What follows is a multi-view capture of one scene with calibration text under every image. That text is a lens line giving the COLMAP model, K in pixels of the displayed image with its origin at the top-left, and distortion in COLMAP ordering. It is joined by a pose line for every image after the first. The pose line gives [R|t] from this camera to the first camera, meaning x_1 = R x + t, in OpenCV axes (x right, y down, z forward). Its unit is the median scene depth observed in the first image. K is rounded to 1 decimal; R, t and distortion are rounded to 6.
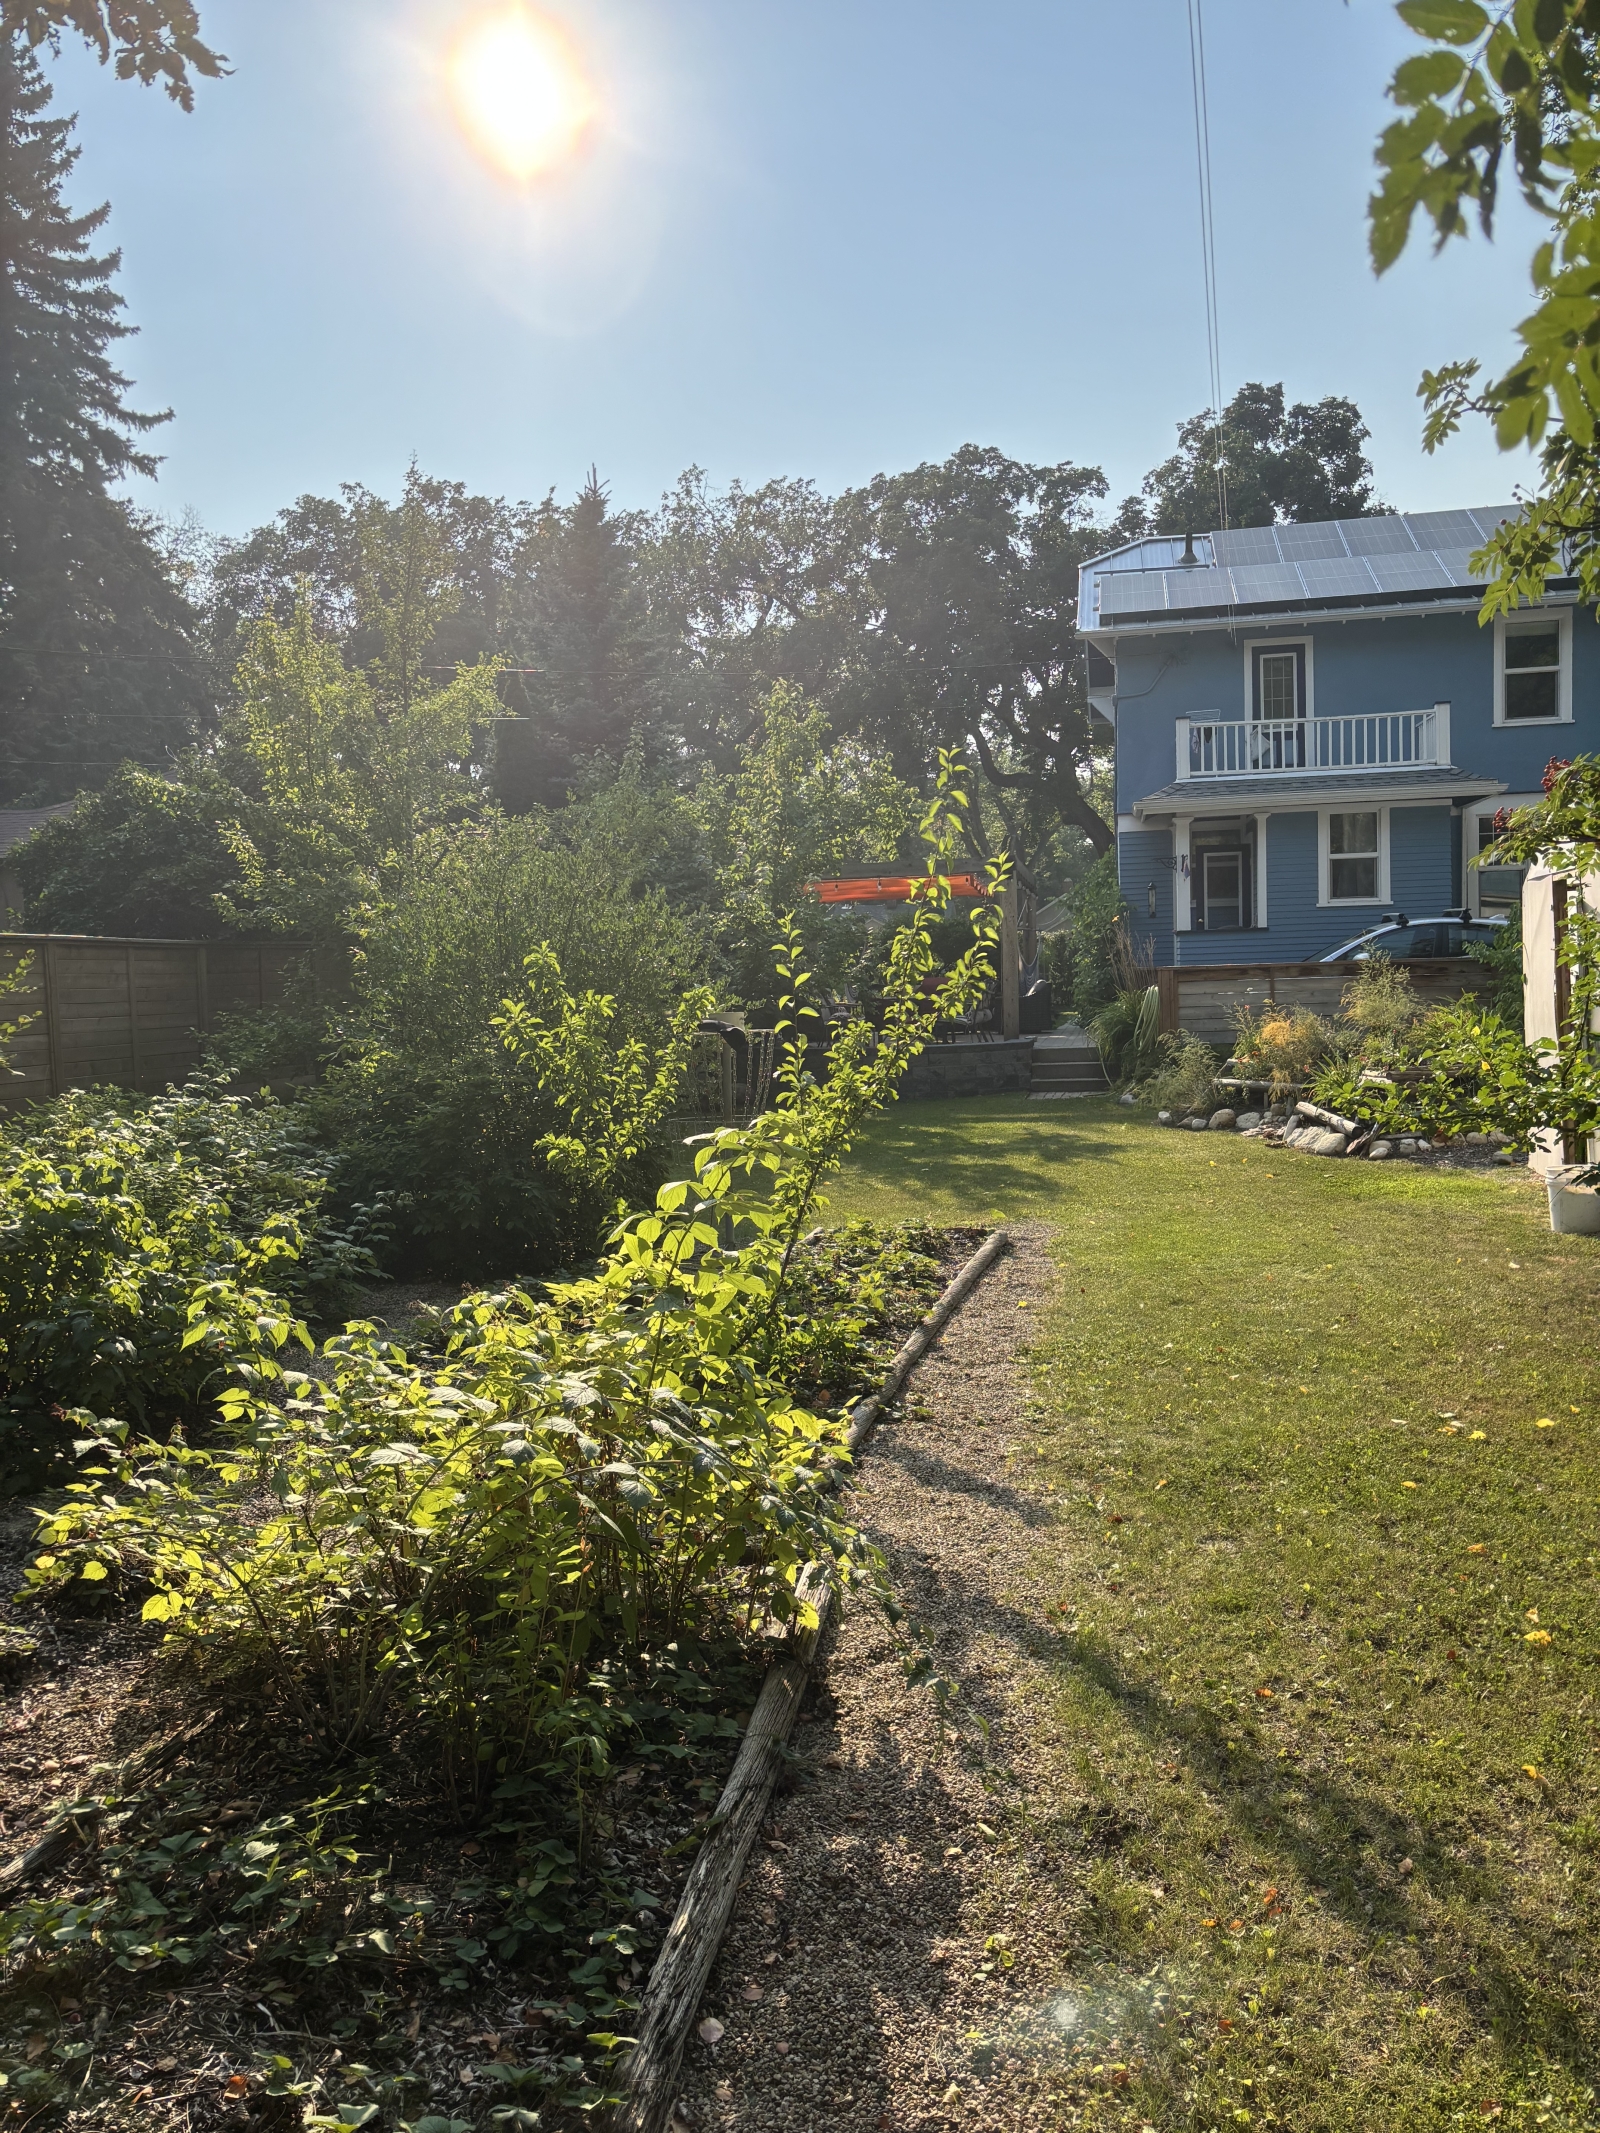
lens RADIAL K [[1489.8, 0, 800.0], [0, 1489.8, 1066.5], [0, 0, 1]] dist [0.169058, -0.399711]
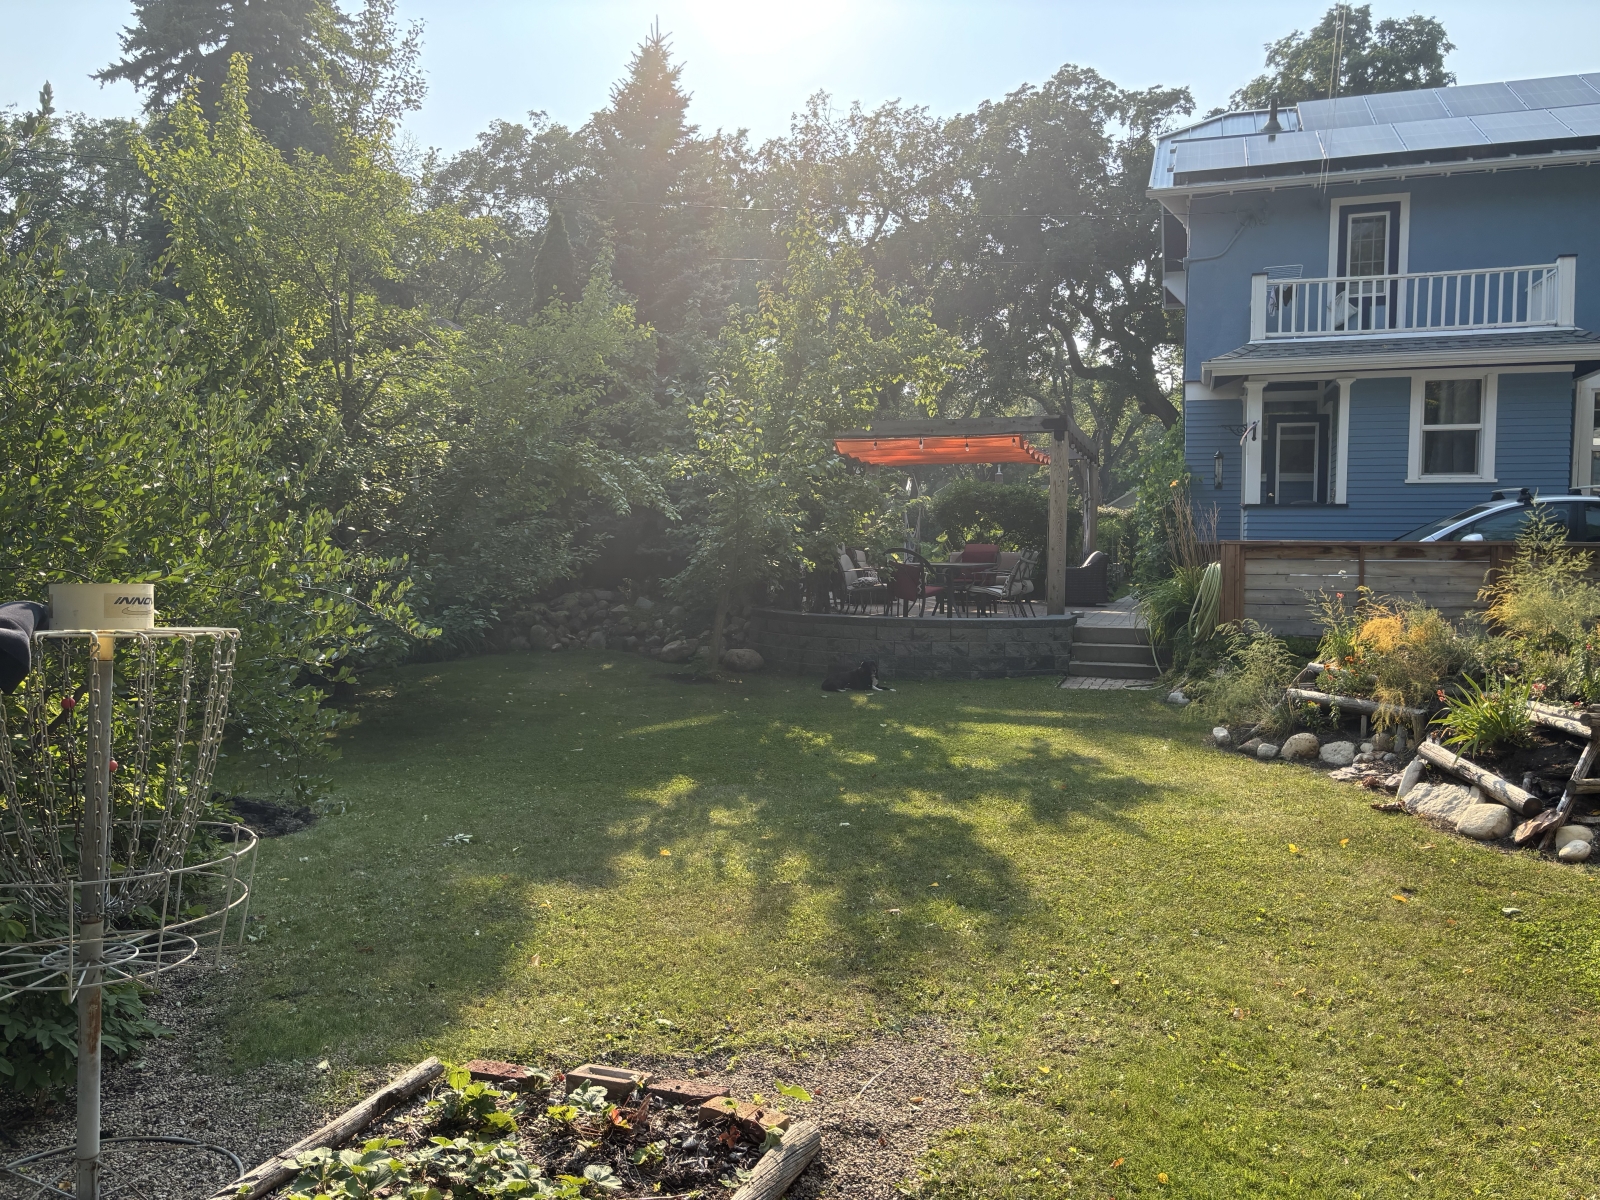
lens RADIAL K [[1202.2, 0, 800.0], [0, 1202.2, 600.0], [0, 0, 1]] dist [0.048510, -0.000607]
pose [[0.993878, 0.043250, -0.101670, 0.058239], [-0.044354, 0.998979, -0.008628, -0.012990], [0.101193, 0.013085, 0.994781, 0.237413]]
